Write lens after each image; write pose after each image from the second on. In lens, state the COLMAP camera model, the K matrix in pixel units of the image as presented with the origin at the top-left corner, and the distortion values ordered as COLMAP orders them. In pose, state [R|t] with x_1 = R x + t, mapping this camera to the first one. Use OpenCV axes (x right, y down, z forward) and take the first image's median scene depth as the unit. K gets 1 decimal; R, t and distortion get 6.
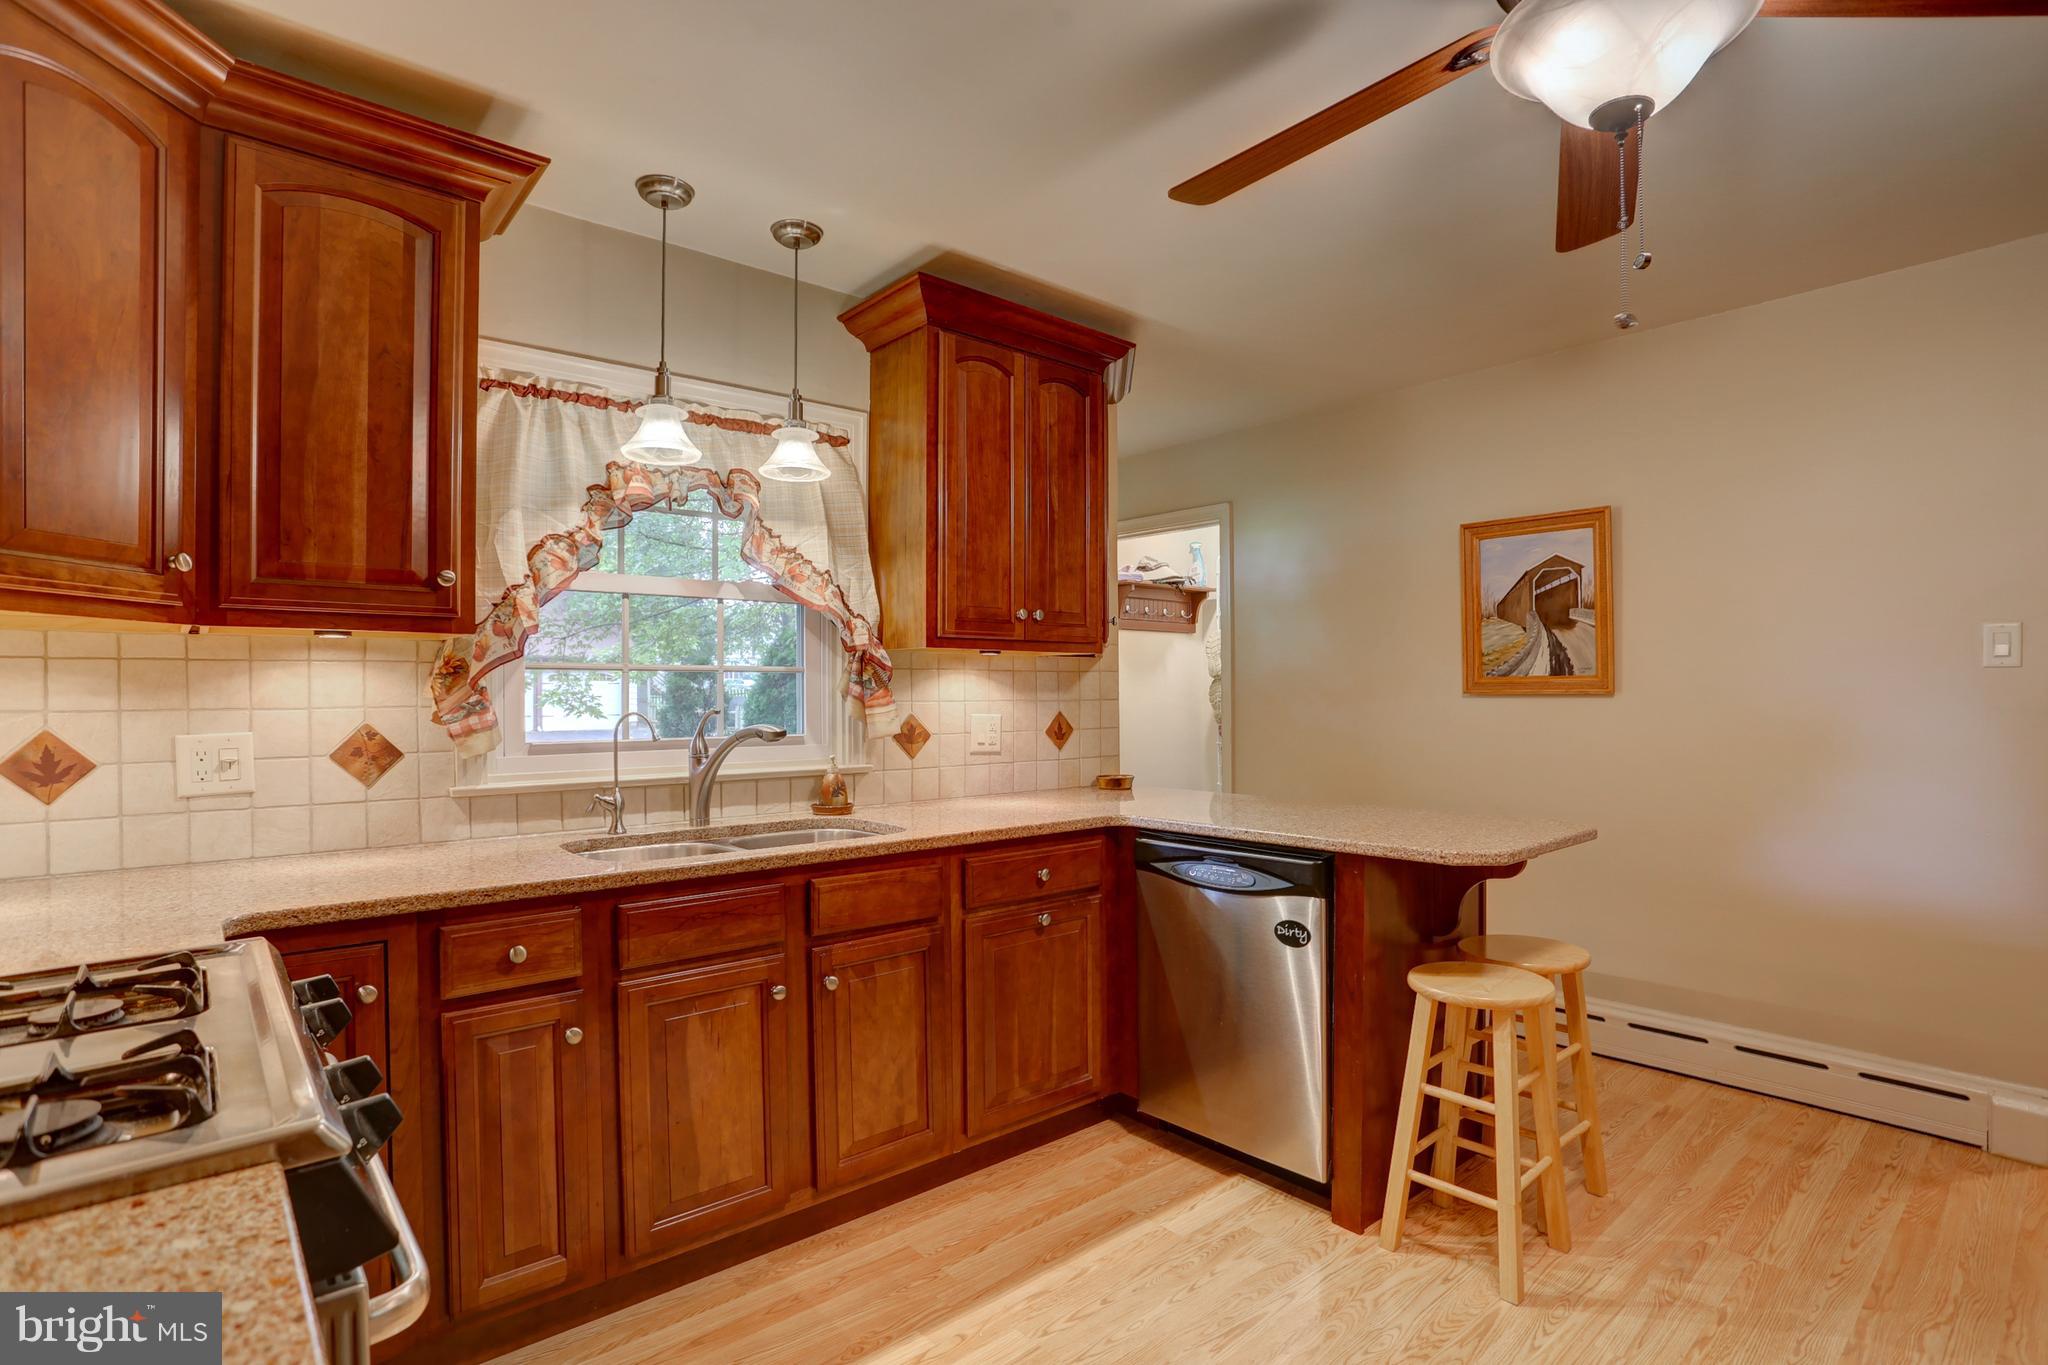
lens RADIAL K [[1015.8, 0, 1035.9], [0, 1015.8, 693.3], [0, 0, 1]] dist [-0.050277, 0.012737]
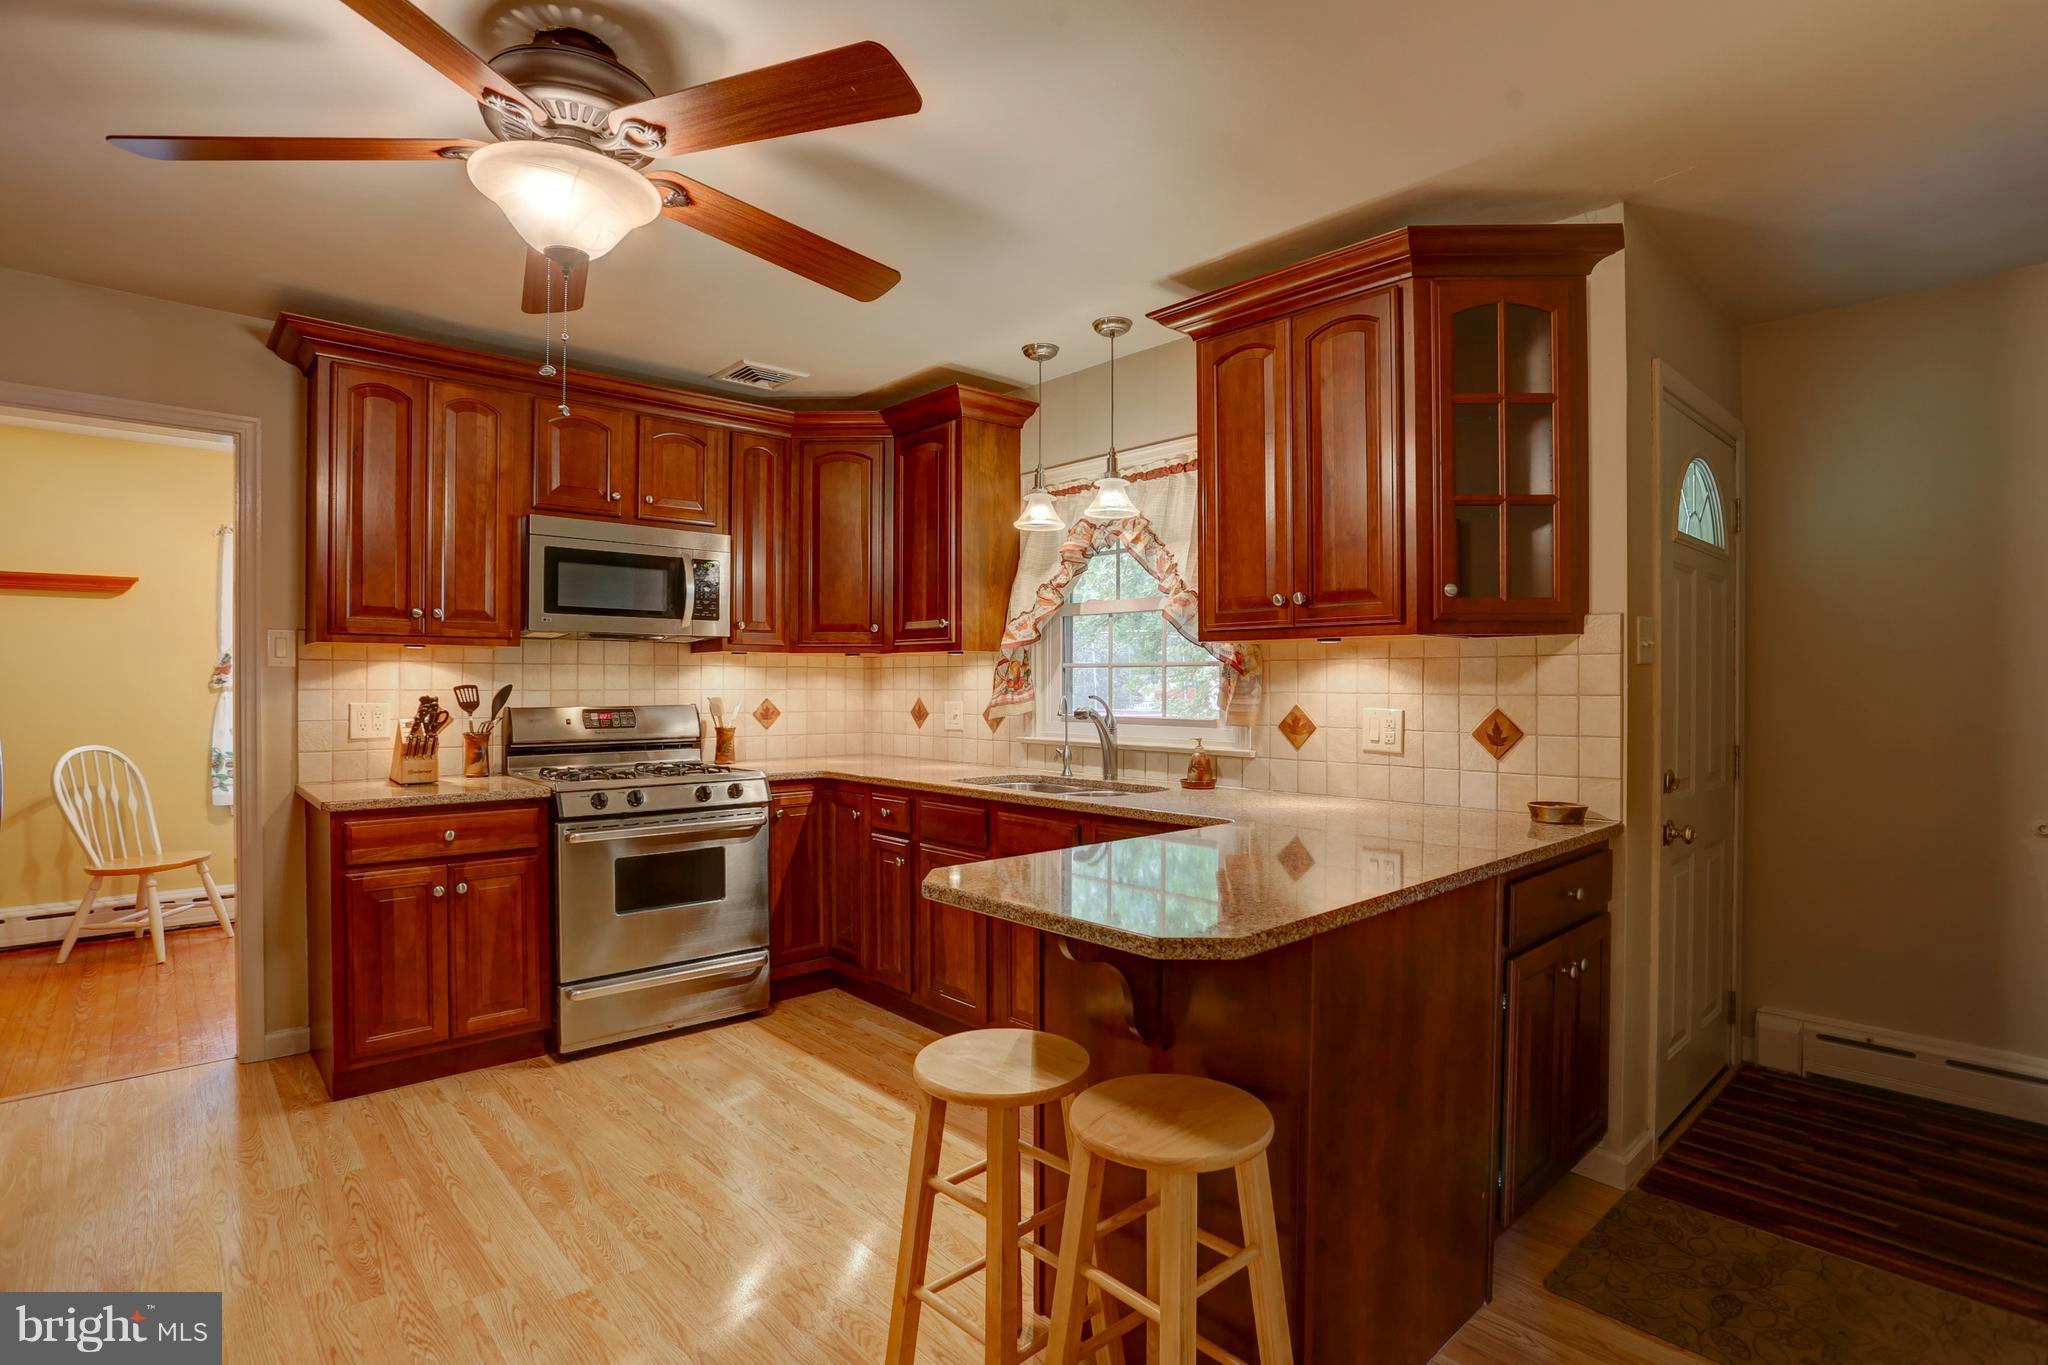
lens RADIAL K [[1015.8, 0, 1035.6], [0, 1015.8, 675.5], [0, 0, 1]] dist [-0.050277, 0.012737]
pose [[0.019571, -0.001315, -0.999808, 0.925496], [0.000305, 0.999999, -0.001310, -0.007728], [0.999808, -0.000279, 0.019571, 0.771051]]
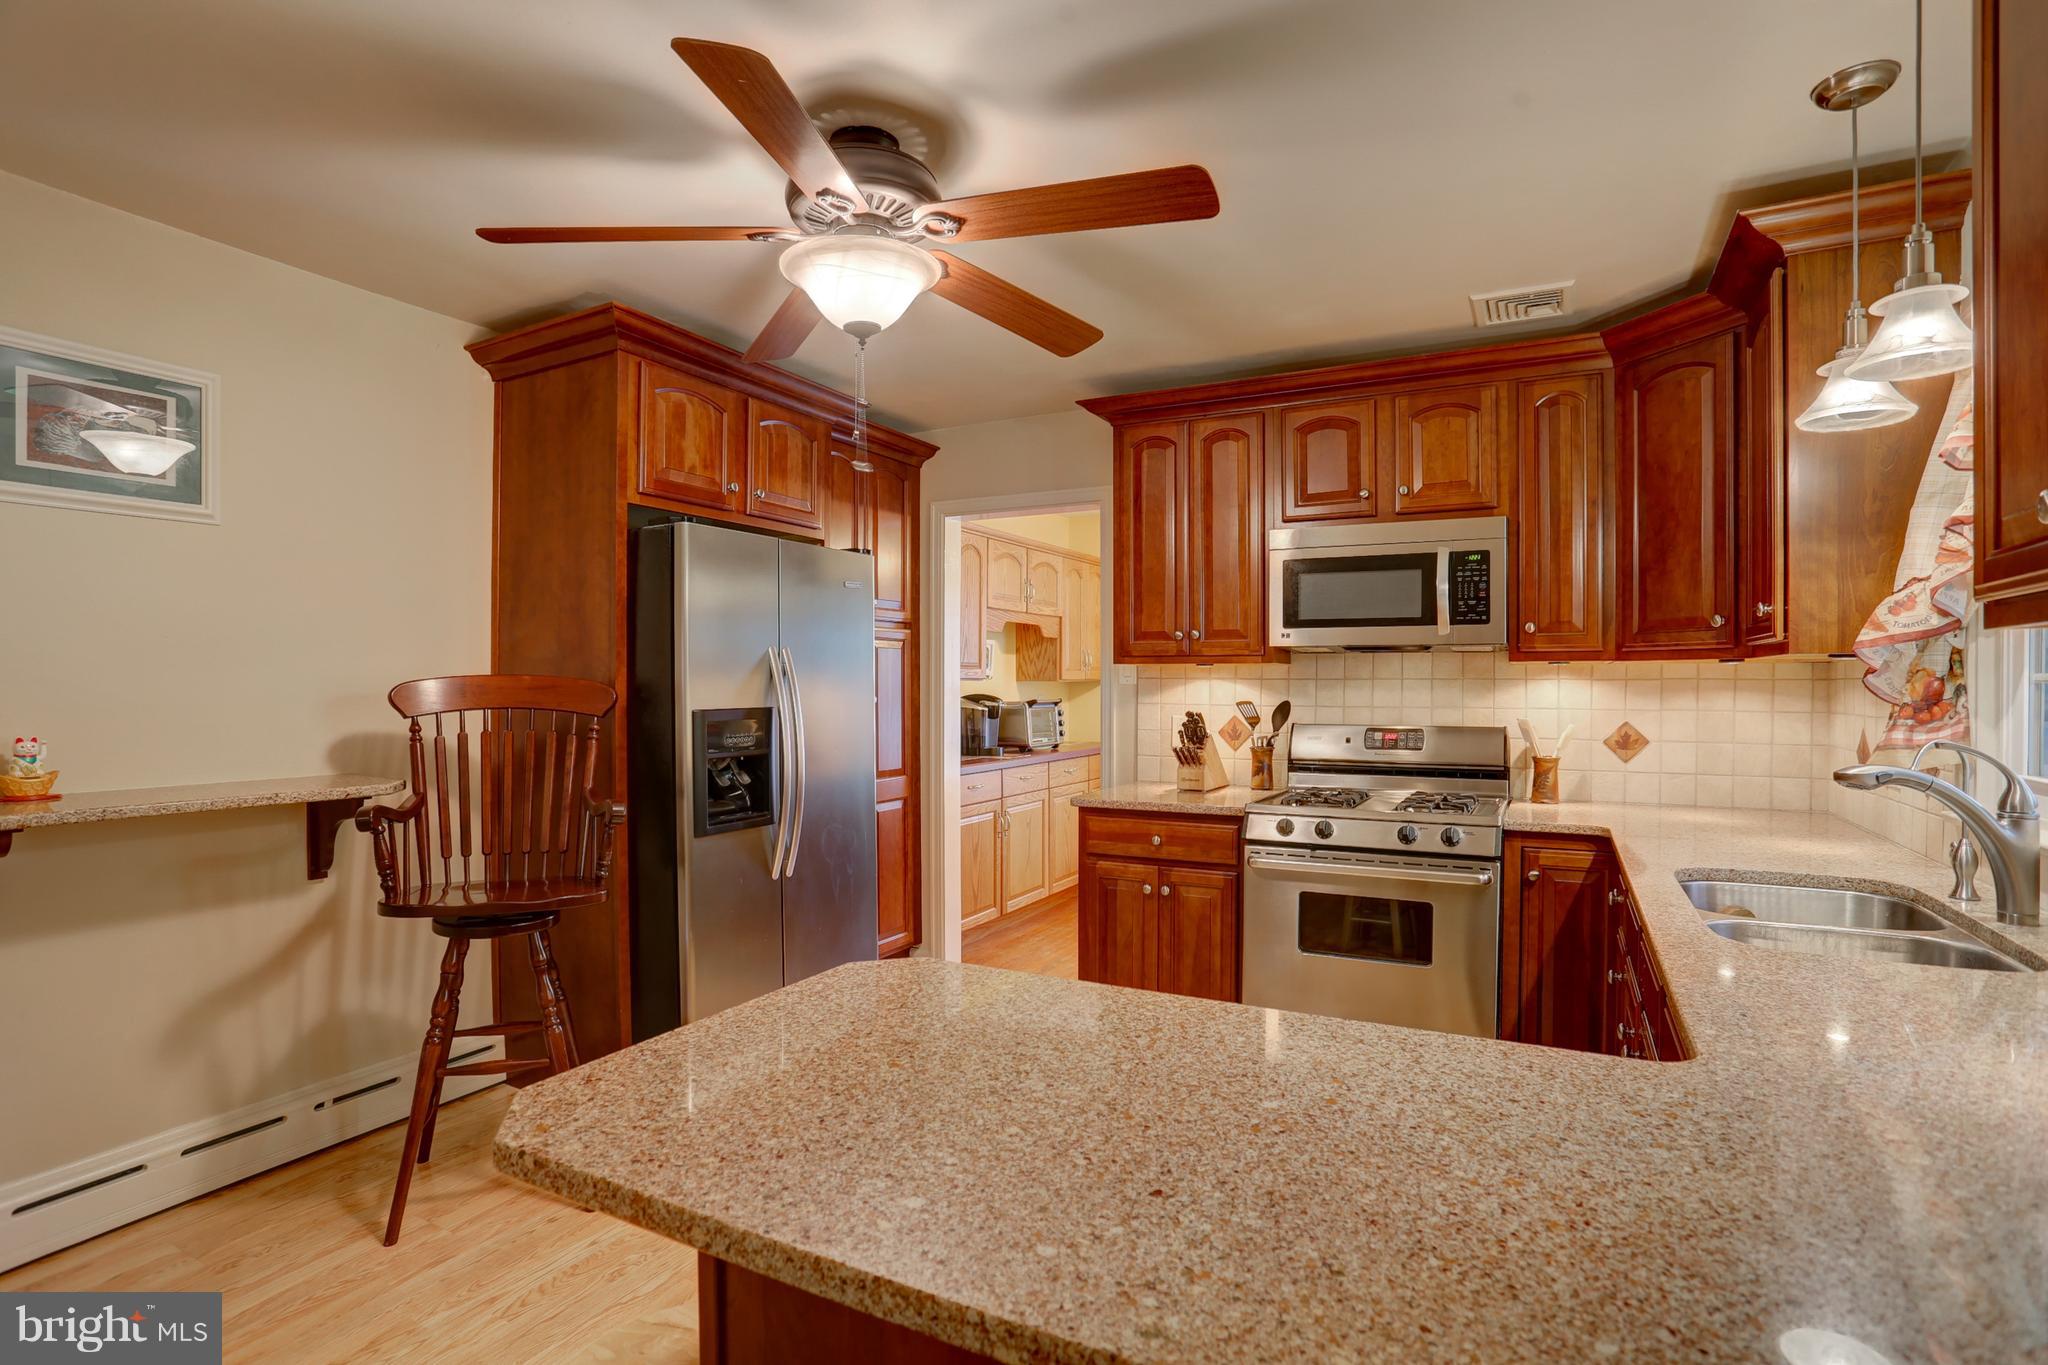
lens RADIAL K [[1015.8, 0, 1023.5], [0, 1015.8, 693.9], [0, 0, 1]] dist [-0.050277, 0.012737]
pose [[-0.933794, 0.010220, -0.357664, 0.429708], [0.006100, 0.999901, 0.012647, -0.024491], [0.357758, 0.009628, -0.933765, 1.198985]]
